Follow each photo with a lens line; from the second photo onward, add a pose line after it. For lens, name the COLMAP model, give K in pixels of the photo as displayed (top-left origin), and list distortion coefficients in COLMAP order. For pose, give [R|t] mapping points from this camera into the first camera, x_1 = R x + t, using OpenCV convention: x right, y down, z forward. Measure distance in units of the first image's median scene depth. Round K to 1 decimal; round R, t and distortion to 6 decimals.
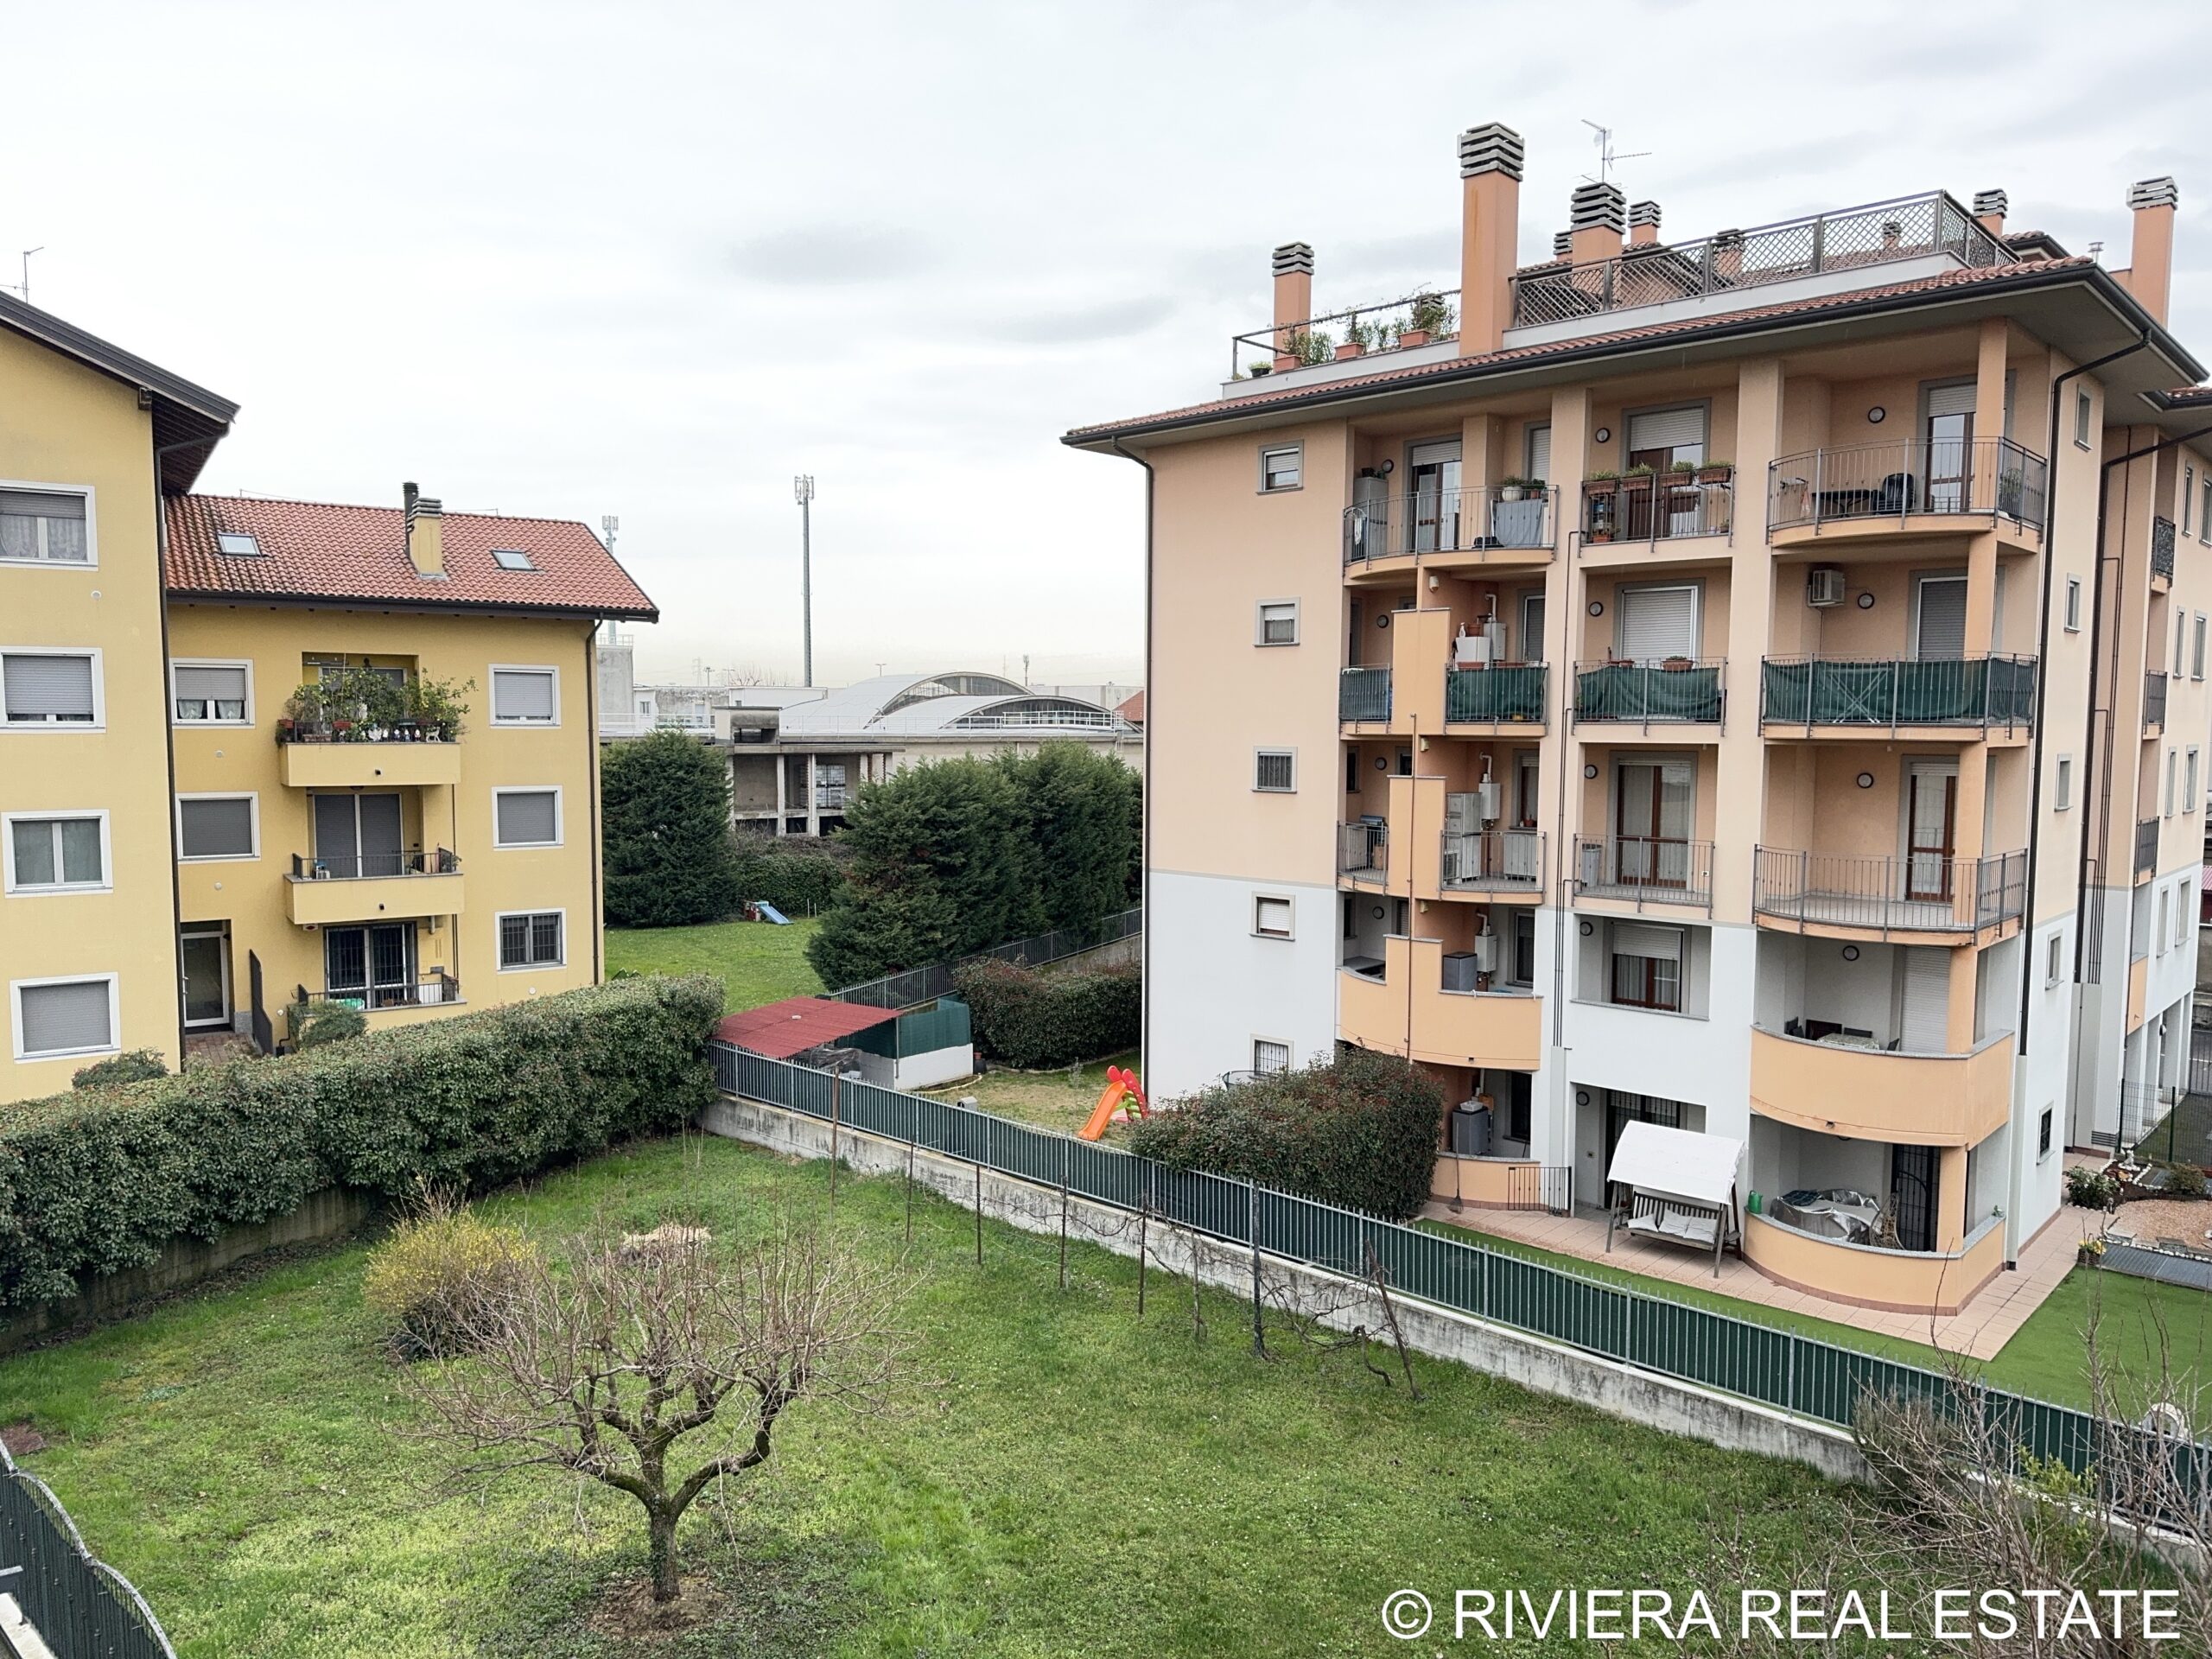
lens RADIAL K [[1547.5, 0, 1106.6], [0, 1547.5, 834.9], [0, 0, 1]] dist [0.084166, -0.105328]
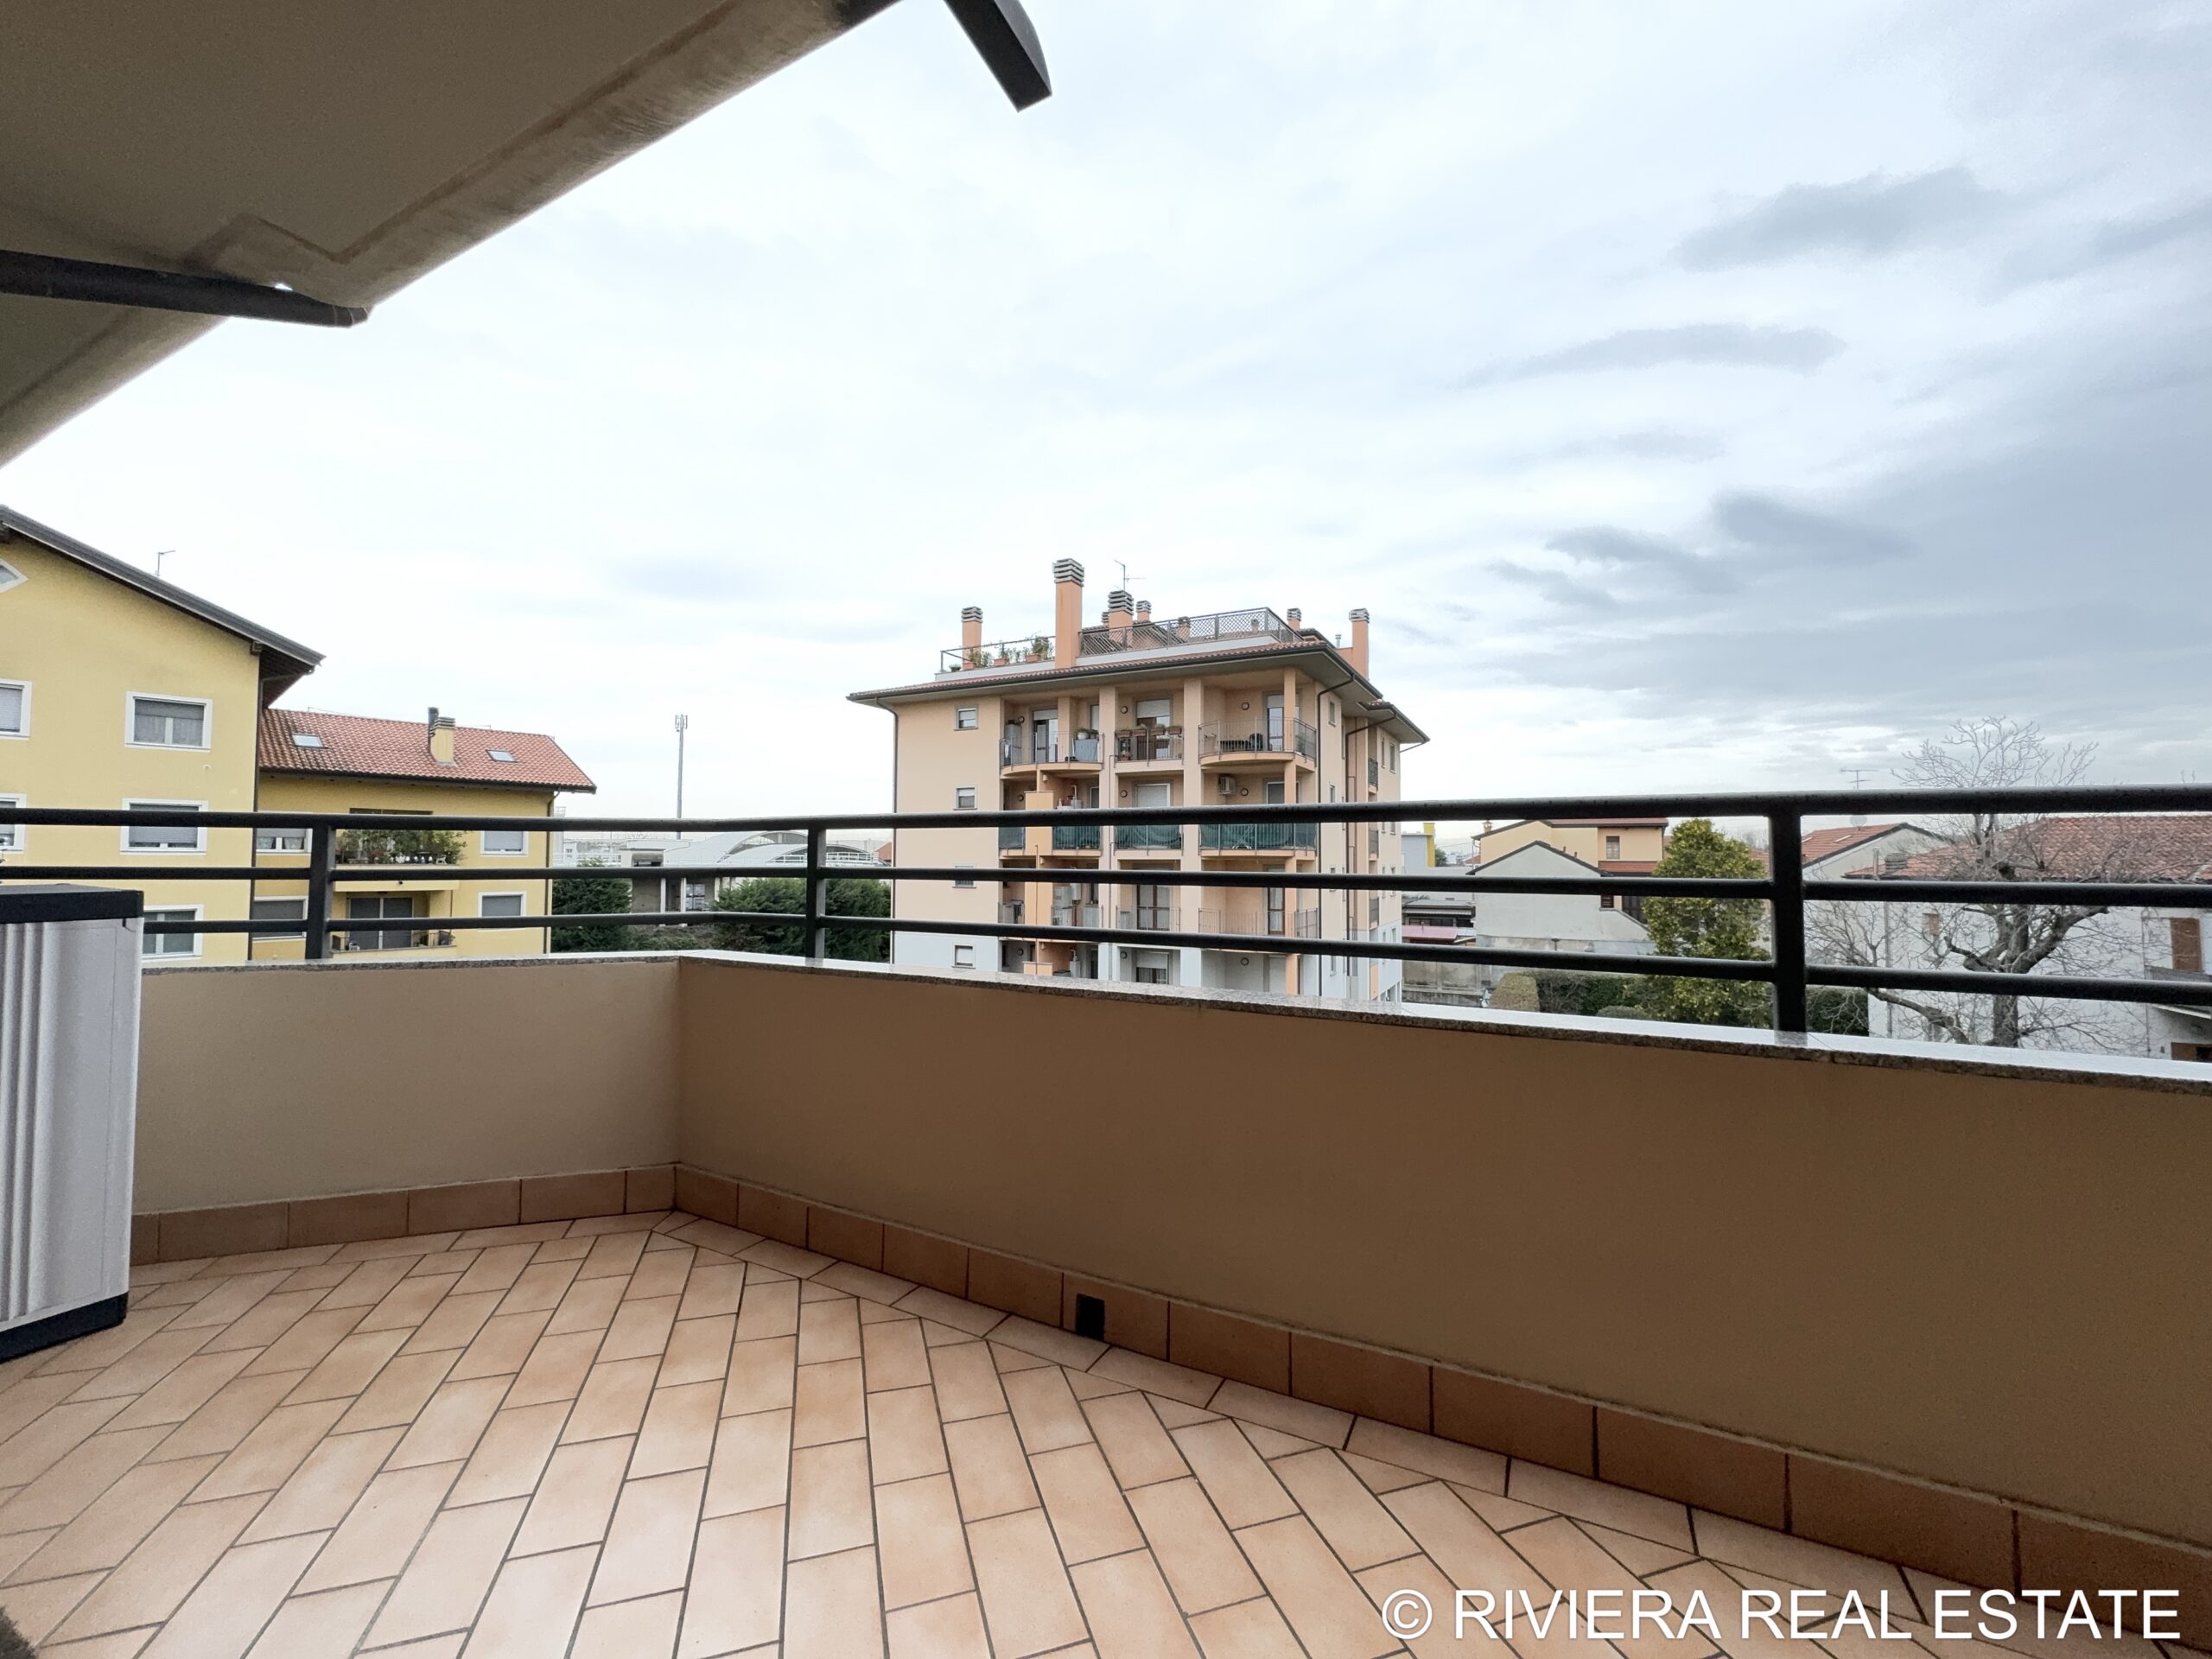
lens RADIAL K [[883.3, 0, 1105.7], [0, 883.3, 829.4], [0, 0, 1]] dist [-0.000054, 0.000742]
pose [[0.965242, 0.009027, 0.261202, -0.007892], [0.020192, 0.993840, -0.108966, 0.033154], [-0.260577, 0.110453, 0.959114, -0.107127]]
